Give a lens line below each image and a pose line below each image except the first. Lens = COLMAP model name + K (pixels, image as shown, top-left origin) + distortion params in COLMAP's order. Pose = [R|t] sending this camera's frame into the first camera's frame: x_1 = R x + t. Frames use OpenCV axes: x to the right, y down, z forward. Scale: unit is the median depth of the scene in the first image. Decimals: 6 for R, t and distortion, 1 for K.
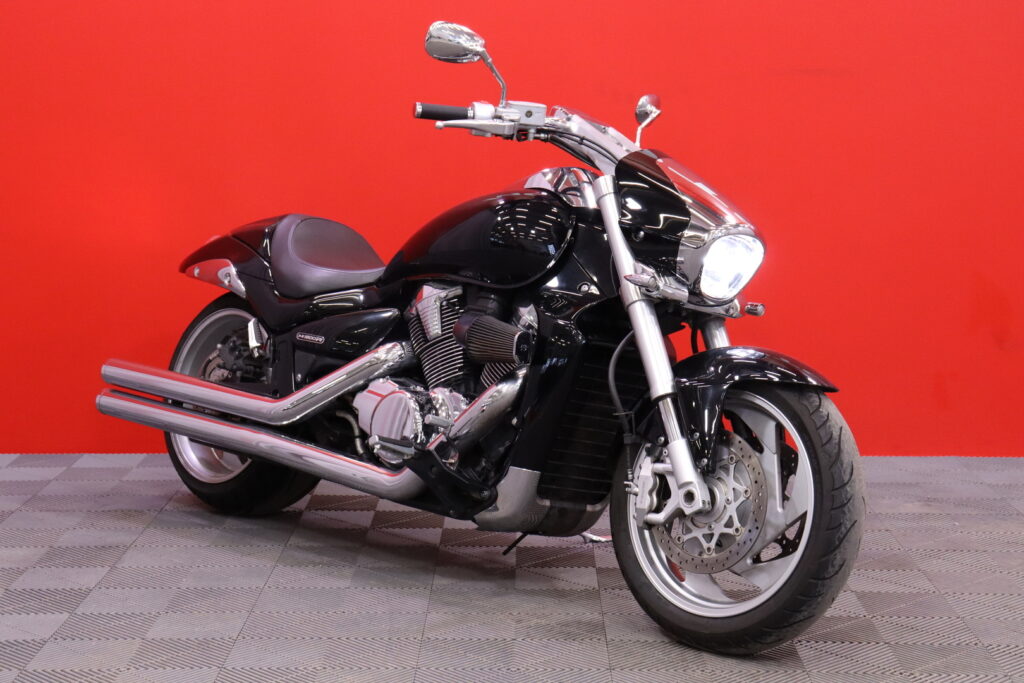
lens RADIAL K [[1993.2, 0, 512.9], [0, 1993.2, 339.7], [0, 0, 1]] dist [0.034265, 0.000000]
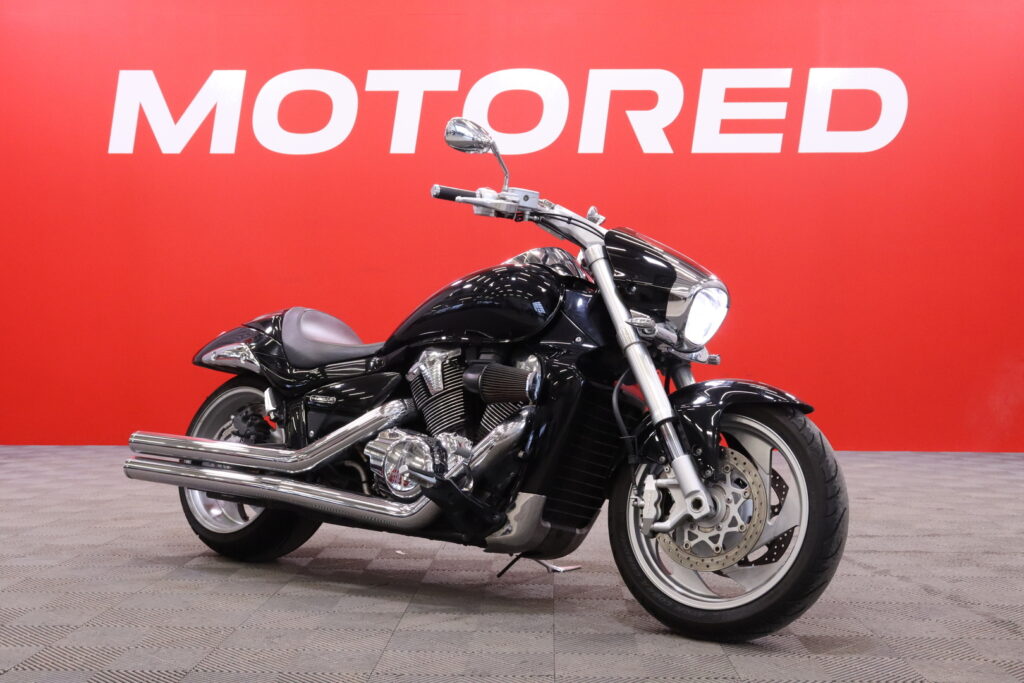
lens RADIAL K [[1295.9, 0, 510.6], [0, 1295.9, 340.8], [0, 0, 1]] dist [-0.077544, 0.000000]
pose [[0.987521, 0.003727, 0.157443, -0.123560], [0.017580, 0.990863, -0.133720, 0.075954], [-0.156502, 0.134819, 0.978433, 0.250907]]
